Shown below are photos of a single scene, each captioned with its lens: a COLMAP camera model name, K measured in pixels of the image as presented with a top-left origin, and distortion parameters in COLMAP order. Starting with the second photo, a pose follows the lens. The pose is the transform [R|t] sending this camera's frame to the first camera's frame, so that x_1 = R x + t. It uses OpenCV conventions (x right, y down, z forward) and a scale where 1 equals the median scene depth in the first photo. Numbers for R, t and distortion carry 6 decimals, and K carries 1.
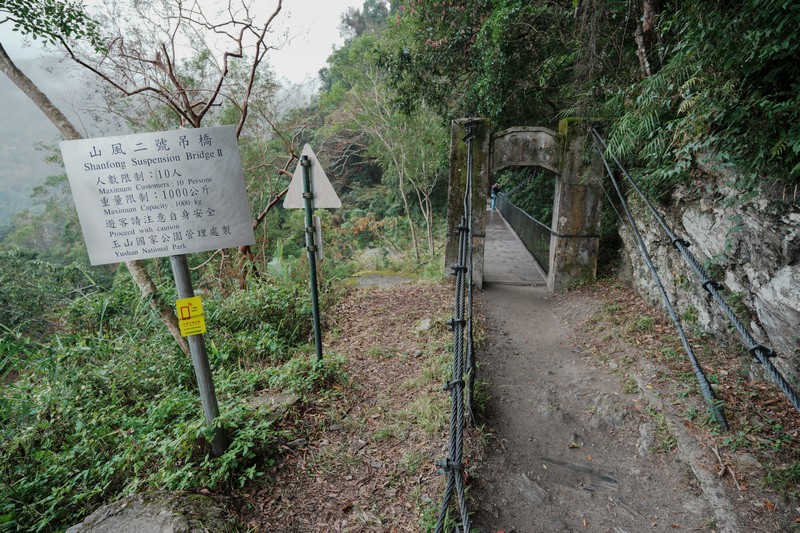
lens RADIAL K [[430.1, 0, 400.0], [0, 430.1, 266.5], [0, 0, 1]] dist [-0.043051, 0.020569]
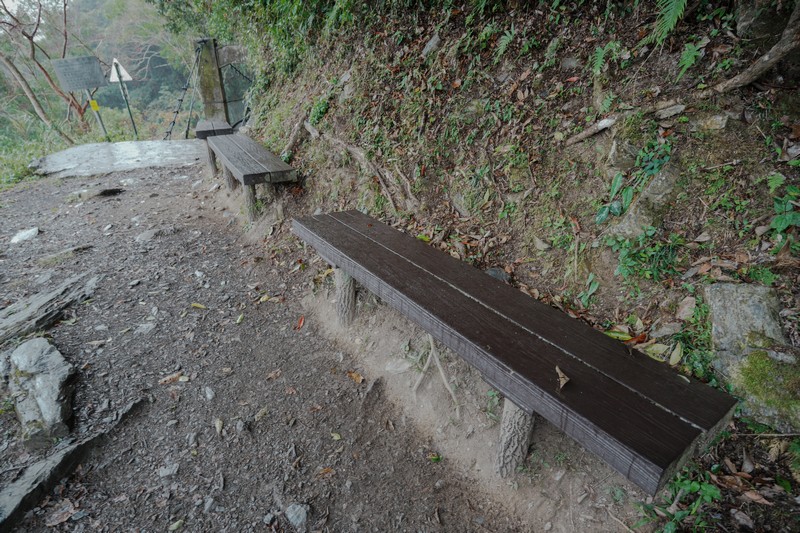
lens RADIAL K [[430.1, 0, 400.0], [0, 430.1, 266.5], [0, 0, 1]] dist [-0.043051, 0.020569]
pose [[0.934293, -0.140663, 0.327582, 0.422751], [0.071750, 0.974259, 0.213706, 0.578352], [-0.349211, -0.176160, 0.920337, -2.383767]]
